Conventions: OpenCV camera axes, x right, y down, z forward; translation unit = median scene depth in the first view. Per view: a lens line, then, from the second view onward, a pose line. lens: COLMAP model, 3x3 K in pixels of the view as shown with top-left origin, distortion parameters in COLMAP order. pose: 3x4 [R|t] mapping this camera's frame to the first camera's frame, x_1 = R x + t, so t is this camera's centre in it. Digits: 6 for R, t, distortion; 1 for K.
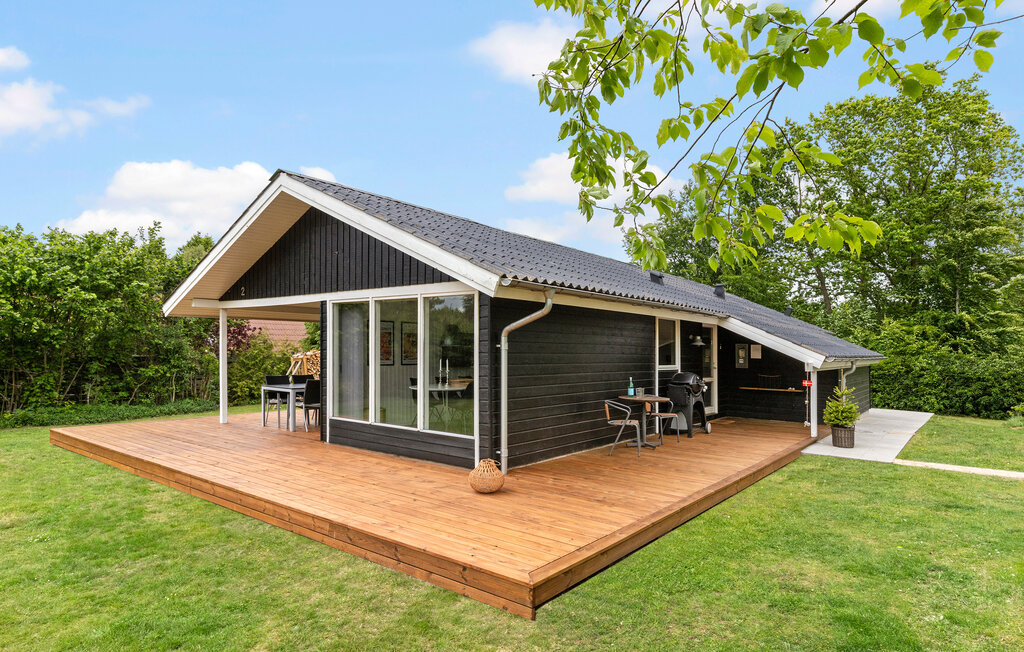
lens RADIAL K [[589.6, 0, 504.0], [0, 589.6, 321.5], [0, 0, 1]] dist [0.044369, 0.000083]
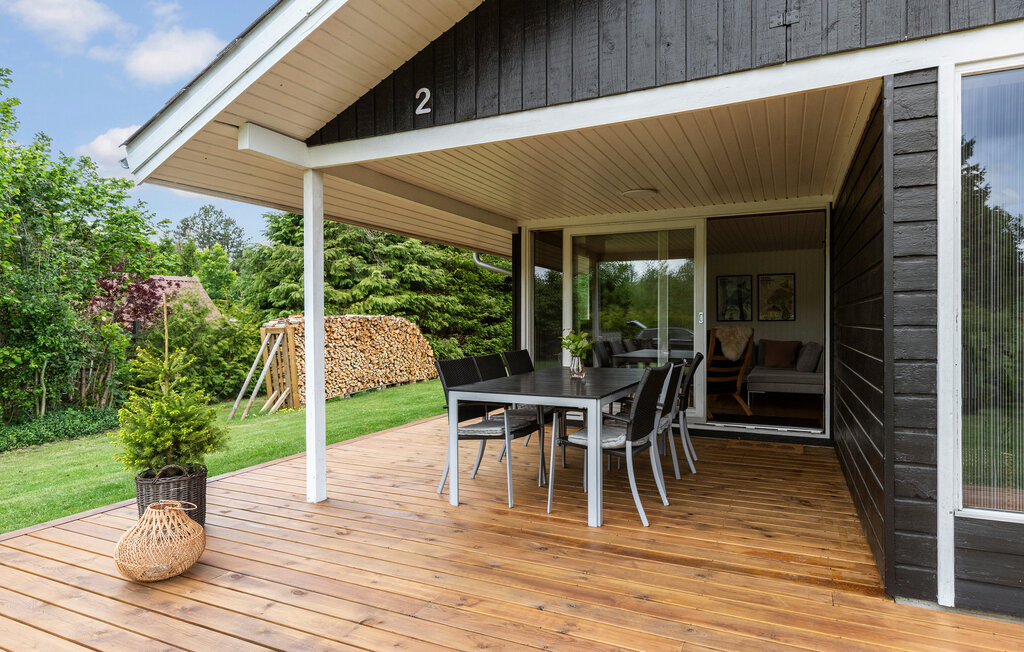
lens RADIAL K [[589.6, 0, 510.5], [0, 589.6, 320.5], [0, 0, 1]] dist [0.044369, 0.000083]
pose [[0.972768, -0.021545, 0.230778, -0.467597], [0.011156, 0.998868, 0.046231, 0.052910], [-0.231513, -0.042398, 0.971907, 0.672064]]
